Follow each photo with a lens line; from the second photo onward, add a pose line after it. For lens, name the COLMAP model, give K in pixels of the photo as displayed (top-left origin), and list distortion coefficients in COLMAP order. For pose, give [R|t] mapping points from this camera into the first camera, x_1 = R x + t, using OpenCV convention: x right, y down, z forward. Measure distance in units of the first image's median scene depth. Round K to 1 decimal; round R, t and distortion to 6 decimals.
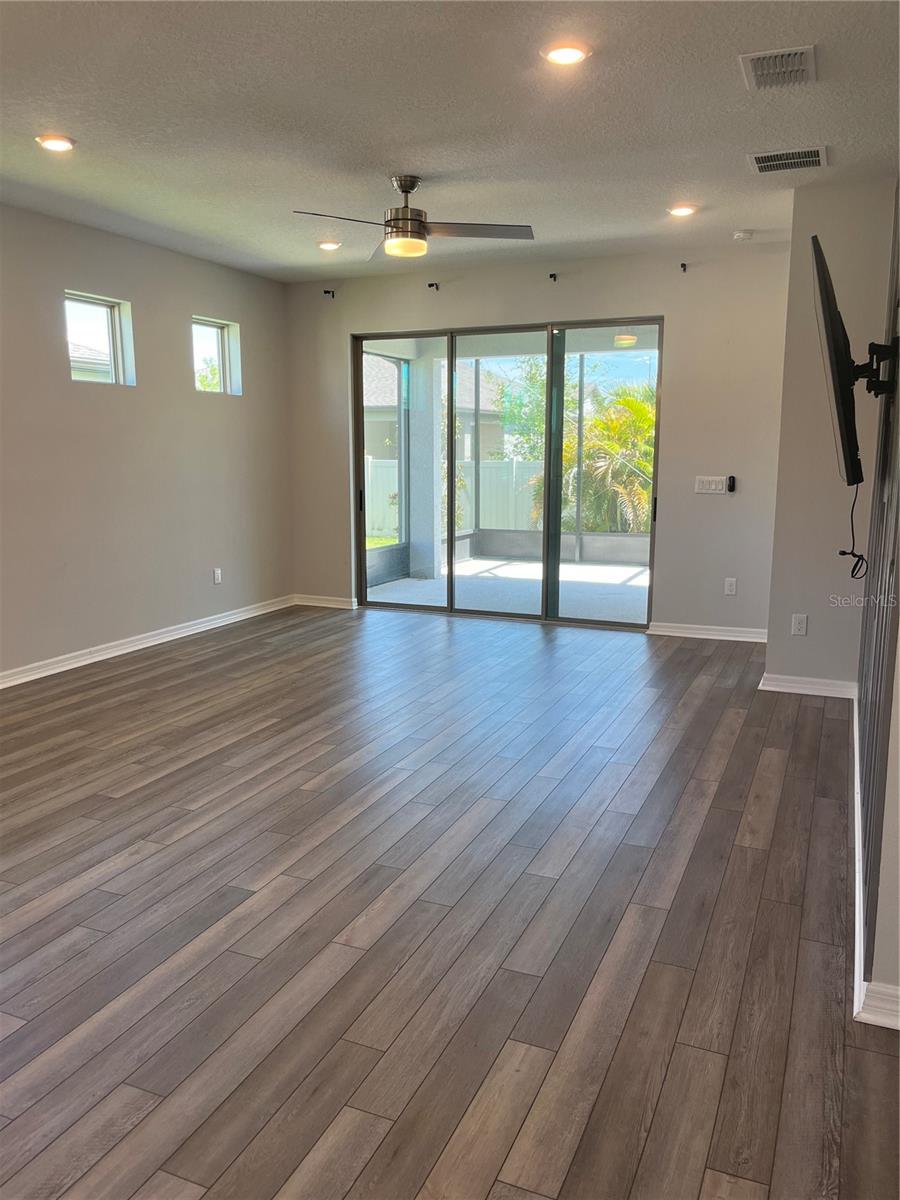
lens RADIAL K [[915.5, 0, 447.3], [0, 915.5, 601.4], [0, 0, 1]] dist [0.030823, -0.022445]
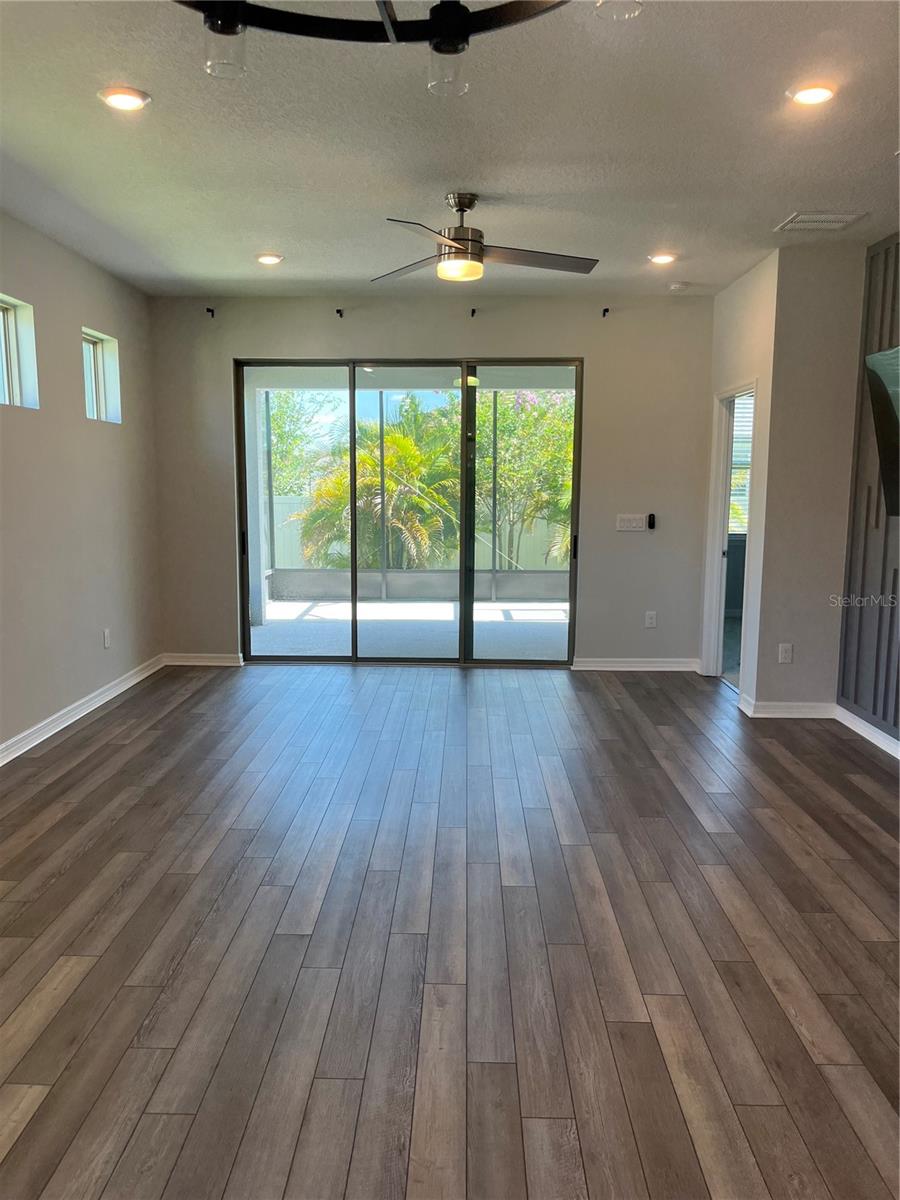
lens RADIAL K [[915.5, 0, 447.9], [0, 915.5, 601.8], [0, 0, 1]] dist [0.030823, -0.022445]
pose [[0.928708, -0.045215, 0.368046, -0.337565], [0.058556, 0.997967, -0.025156, -0.027054], [-0.366160, 0.044914, 0.929467, 0.139184]]
